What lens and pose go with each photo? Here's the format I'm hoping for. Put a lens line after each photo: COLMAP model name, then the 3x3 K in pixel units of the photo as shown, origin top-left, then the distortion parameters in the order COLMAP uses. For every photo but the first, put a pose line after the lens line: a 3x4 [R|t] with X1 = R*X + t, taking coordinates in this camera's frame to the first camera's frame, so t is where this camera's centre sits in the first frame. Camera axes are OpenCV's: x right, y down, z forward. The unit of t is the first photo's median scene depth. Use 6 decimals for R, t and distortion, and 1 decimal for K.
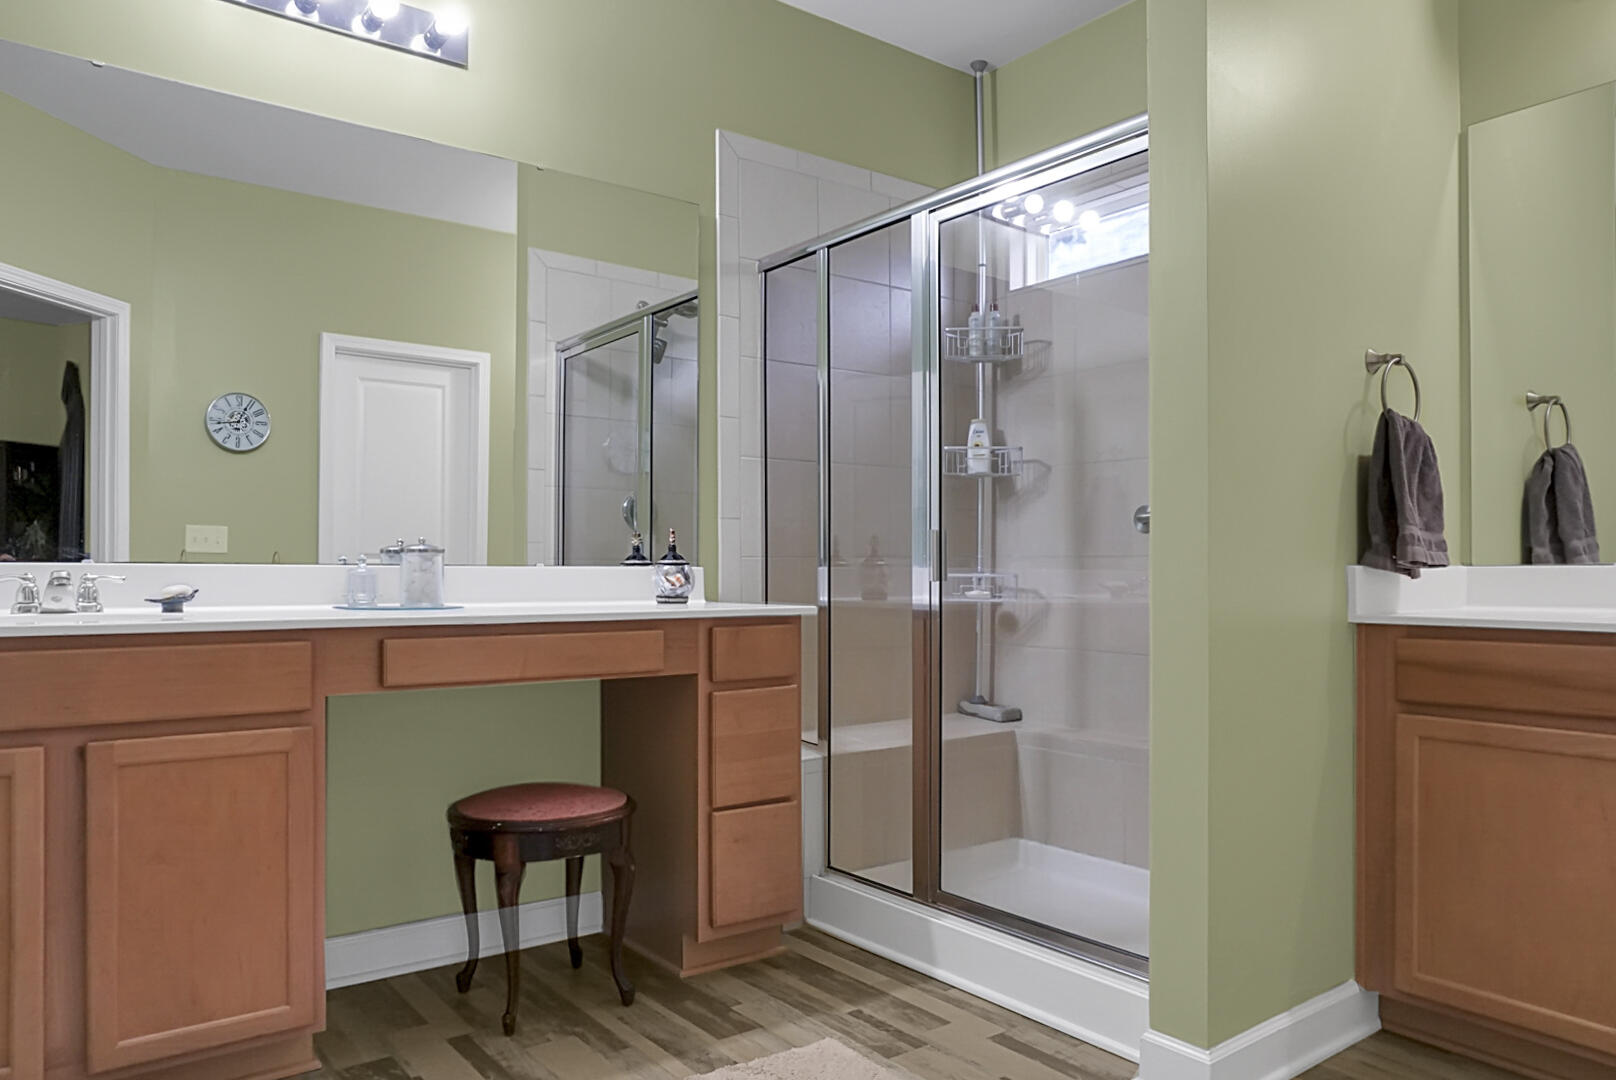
lens RADIAL K [[1155.0, 0, 808.9], [0, 1155.0, 523.0], [0, 0, 1]] dist [-0.001844, -0.001118]
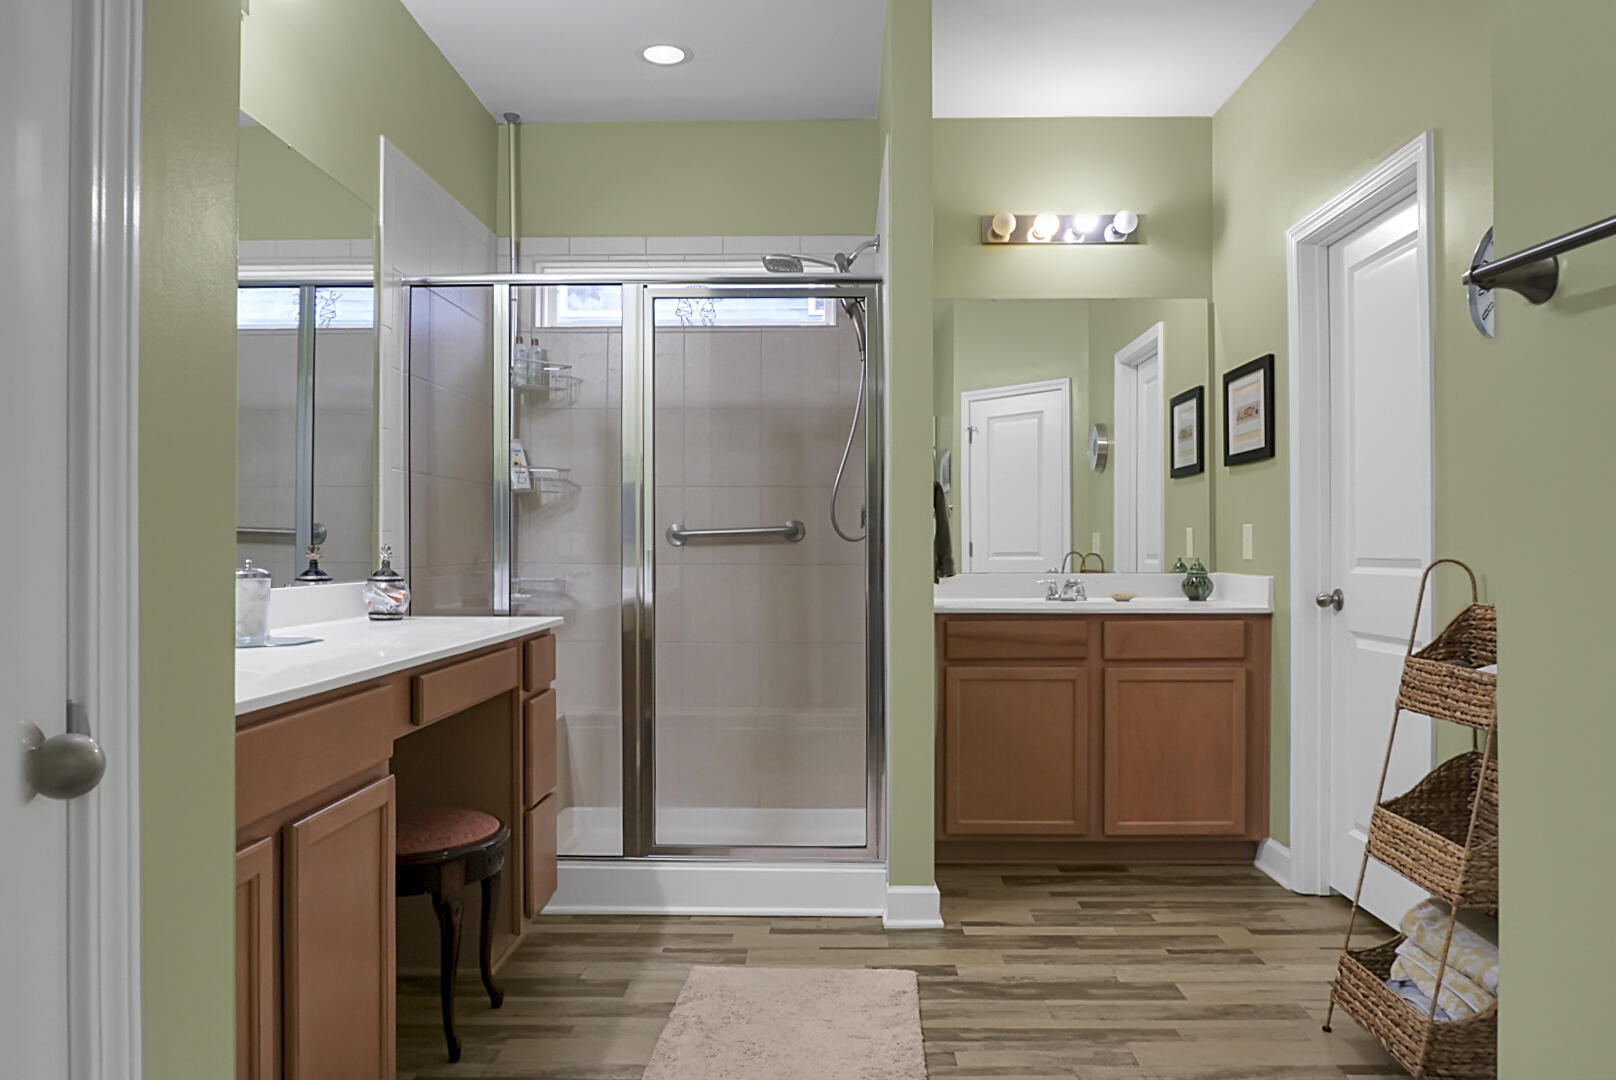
lens RADIAL K [[1110.7, 0, 815.9], [0, 1110.7, 533.6], [0, 0, 1]] dist [-0.018466, 0.005085]
pose [[0.649712, 0.001054, 0.760179, -0.595538], [-0.012590, 0.999877, 0.009374, -0.017702], [-0.760076, -0.015661, 0.649646, 0.113936]]
